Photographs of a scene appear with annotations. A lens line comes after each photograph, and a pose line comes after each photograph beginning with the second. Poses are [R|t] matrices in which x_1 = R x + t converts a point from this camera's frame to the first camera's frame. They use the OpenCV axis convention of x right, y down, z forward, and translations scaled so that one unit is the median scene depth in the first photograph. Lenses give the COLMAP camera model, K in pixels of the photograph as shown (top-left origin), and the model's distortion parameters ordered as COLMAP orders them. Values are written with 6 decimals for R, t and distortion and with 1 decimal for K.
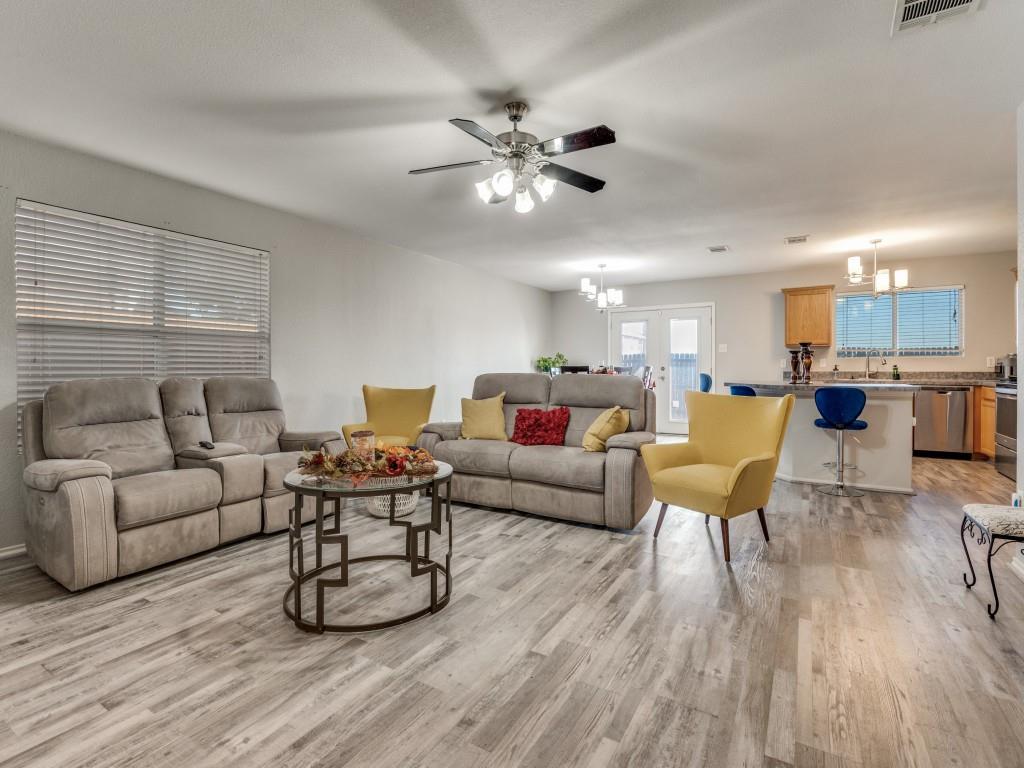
lens RADIAL K [[482.8, 0, 513.2], [0, 482.8, 370.1], [0, 0, 1]] dist [0.000015, -0.001075]
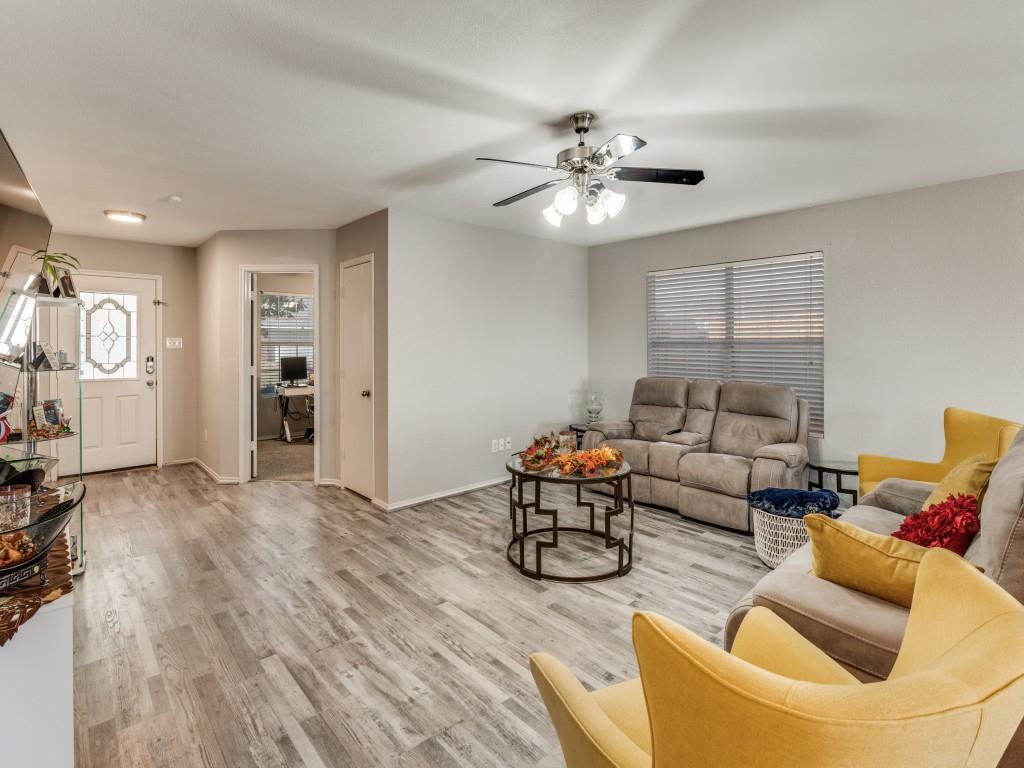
lens RADIAL K [[504.2, 0, 512.8], [0, 504.2, 362.3], [0, 0, 1]] dist [-0.002446, 0.000022]
pose [[-0.289663, 0.030625, -0.956639, 1.381282], [0.002004, 0.999505, 0.031391, -0.138611], [0.957127, 0.007176, -0.289581, 1.662225]]
